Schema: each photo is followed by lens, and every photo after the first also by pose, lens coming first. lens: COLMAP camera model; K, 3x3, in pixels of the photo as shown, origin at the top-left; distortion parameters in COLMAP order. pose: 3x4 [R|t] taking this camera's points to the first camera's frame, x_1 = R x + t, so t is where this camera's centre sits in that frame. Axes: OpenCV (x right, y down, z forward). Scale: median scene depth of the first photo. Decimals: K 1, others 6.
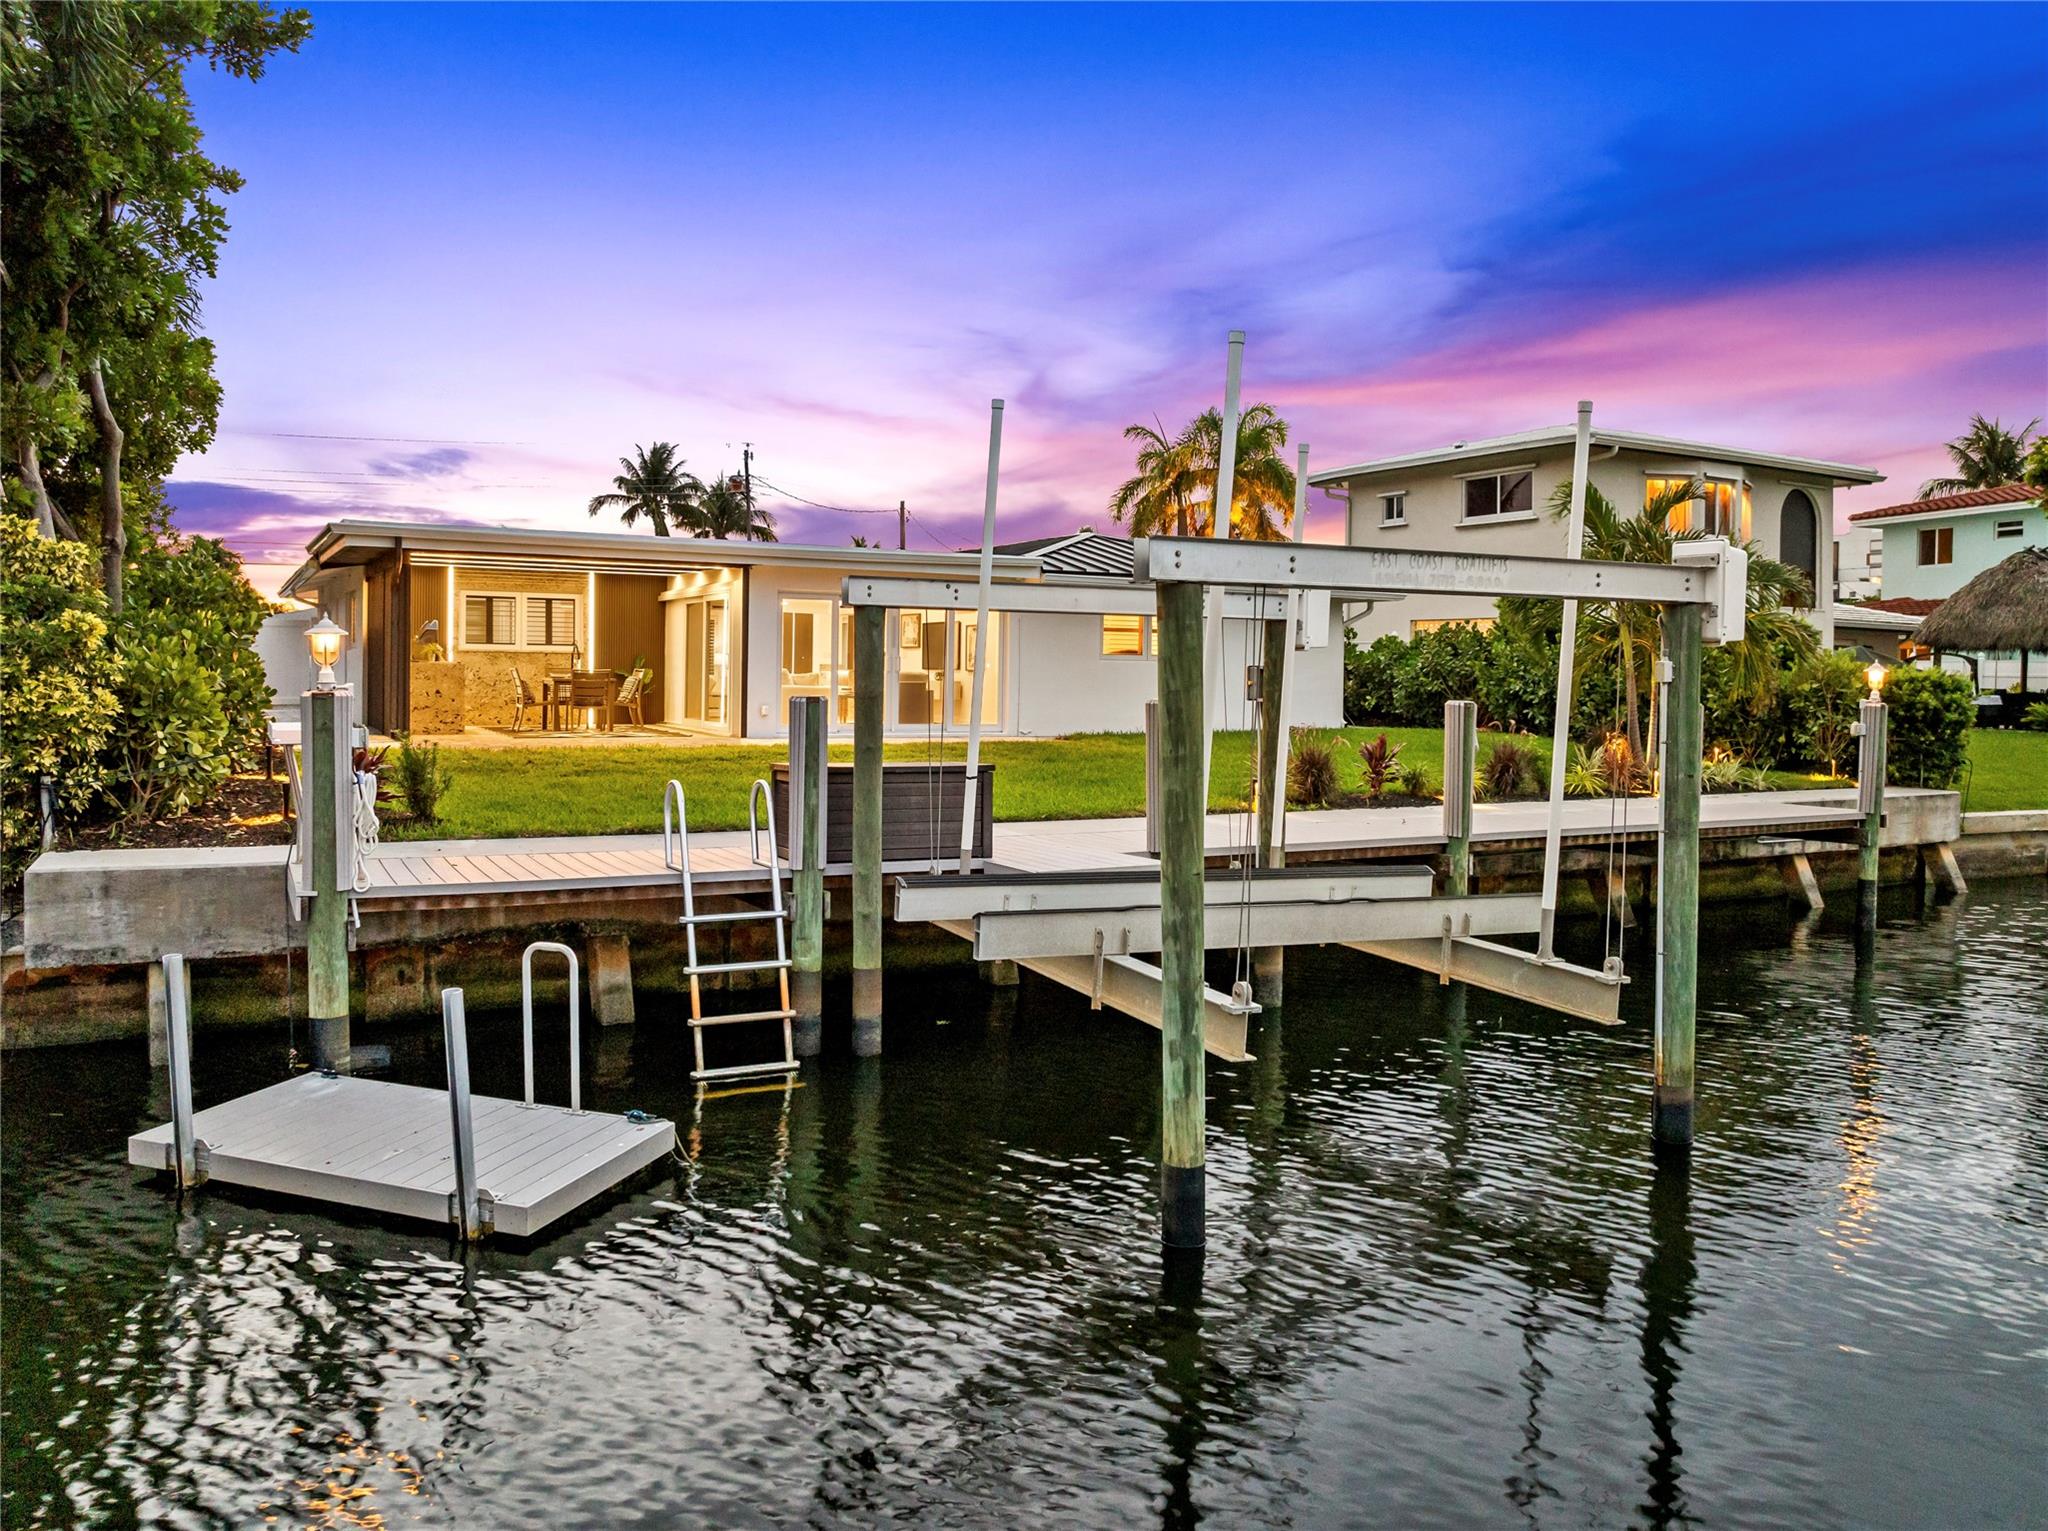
lens RADIAL K [[1474.1, 0, 1013.1], [0, 1474.1, 710.7], [0, 0, 1]] dist [-0.035195, 0.001791]
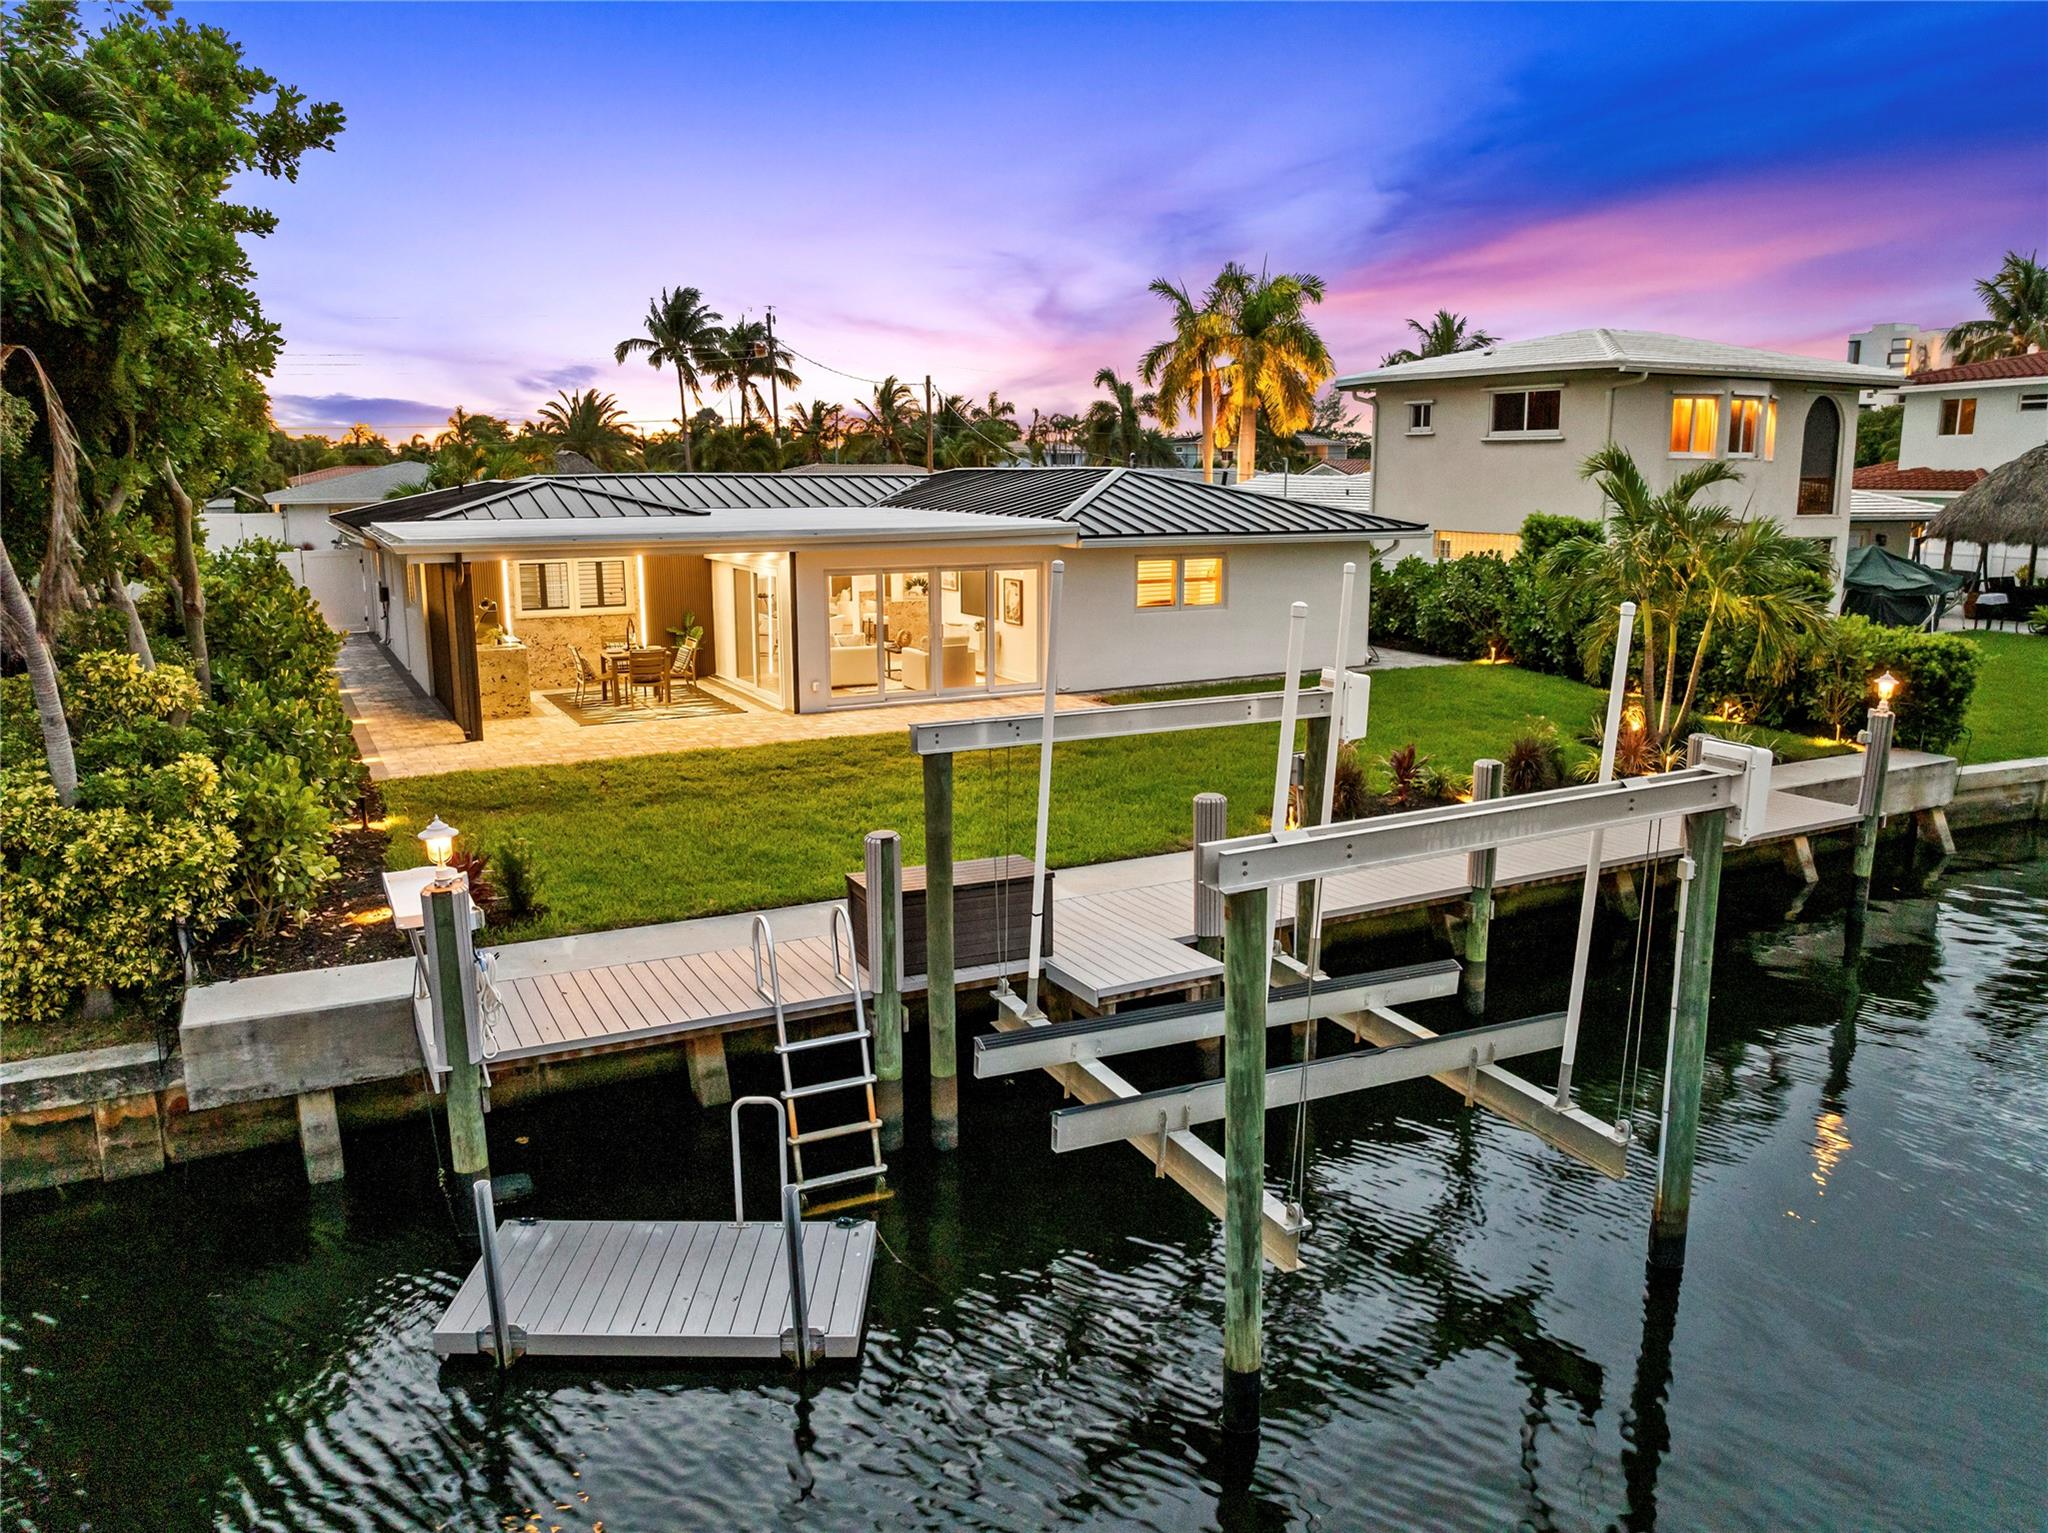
lens RADIAL K [[1429.3, 0, 1024.0], [0, 1429.3, 766.5], [0, 0, 1]] dist [-0.036944, 0.003409]
pose [[0.999857, -0.014512, -0.008685, -0.025511], [0.015801, 0.984675, 0.173679, -0.230087], [0.006032, -0.173792, 0.984764, -0.012534]]
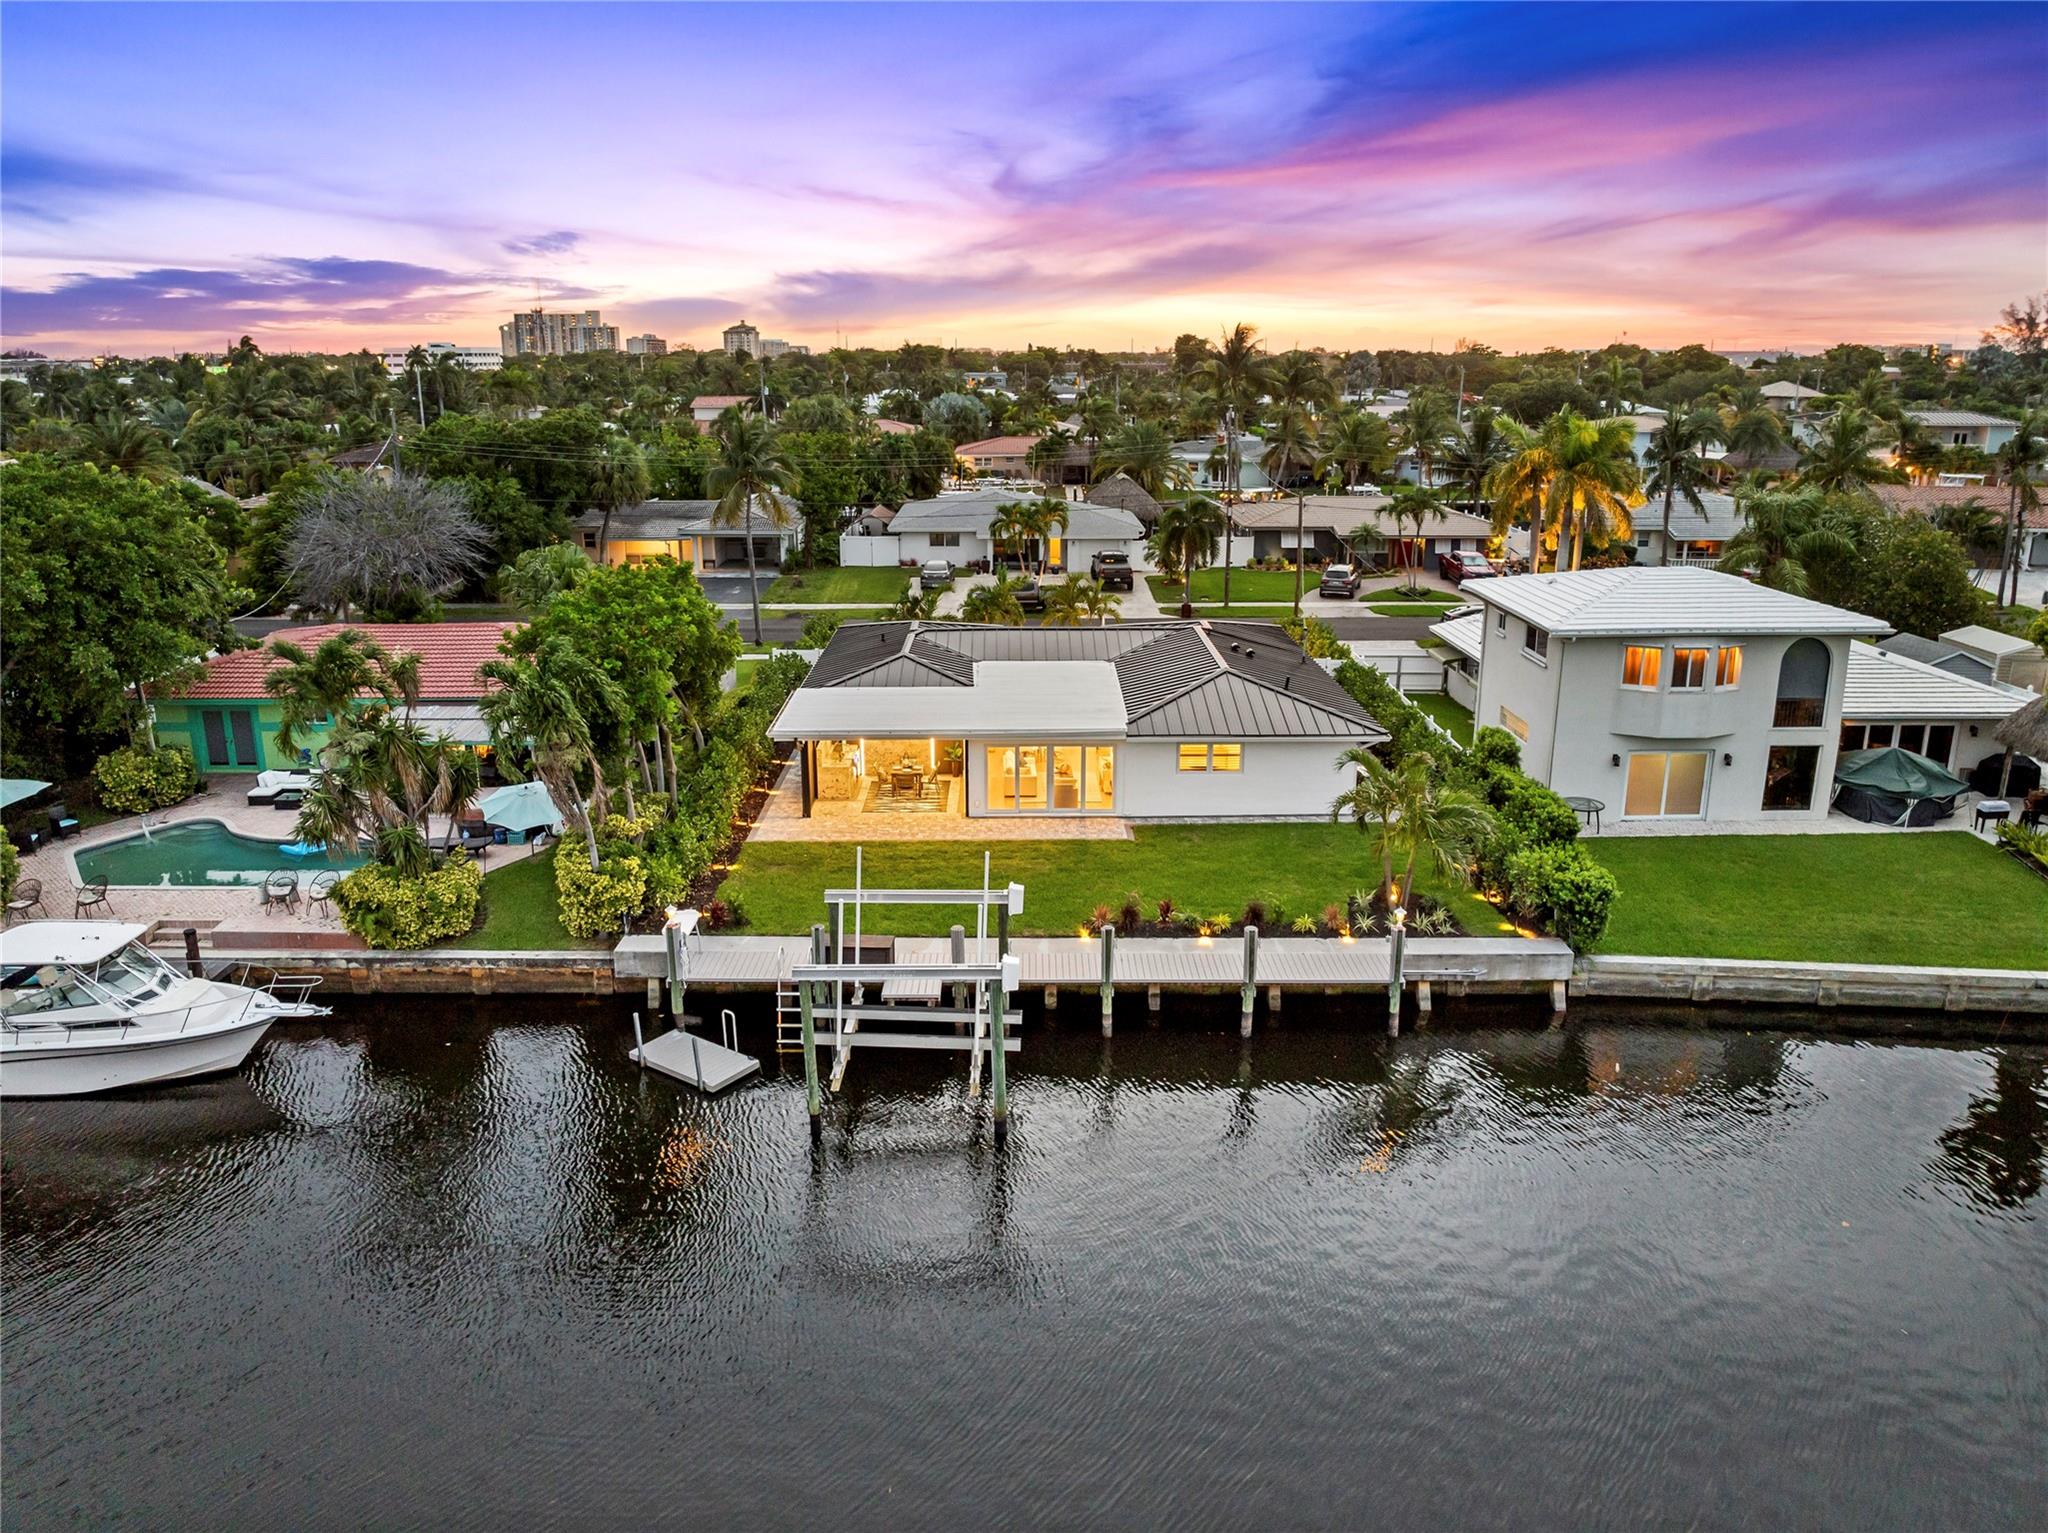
lens RADIAL K [[1443.9, 0, 1024.0], [0, 1443.9, 766.5], [0, 0, 1]] dist [-0.027953, 0.000203]
pose [[0.884217, 0.109364, -0.454092, 1.486951], [0.000631, 0.971921, 0.235306, -0.987640], [0.467076, -0.208348, 0.859320, -1.227797]]
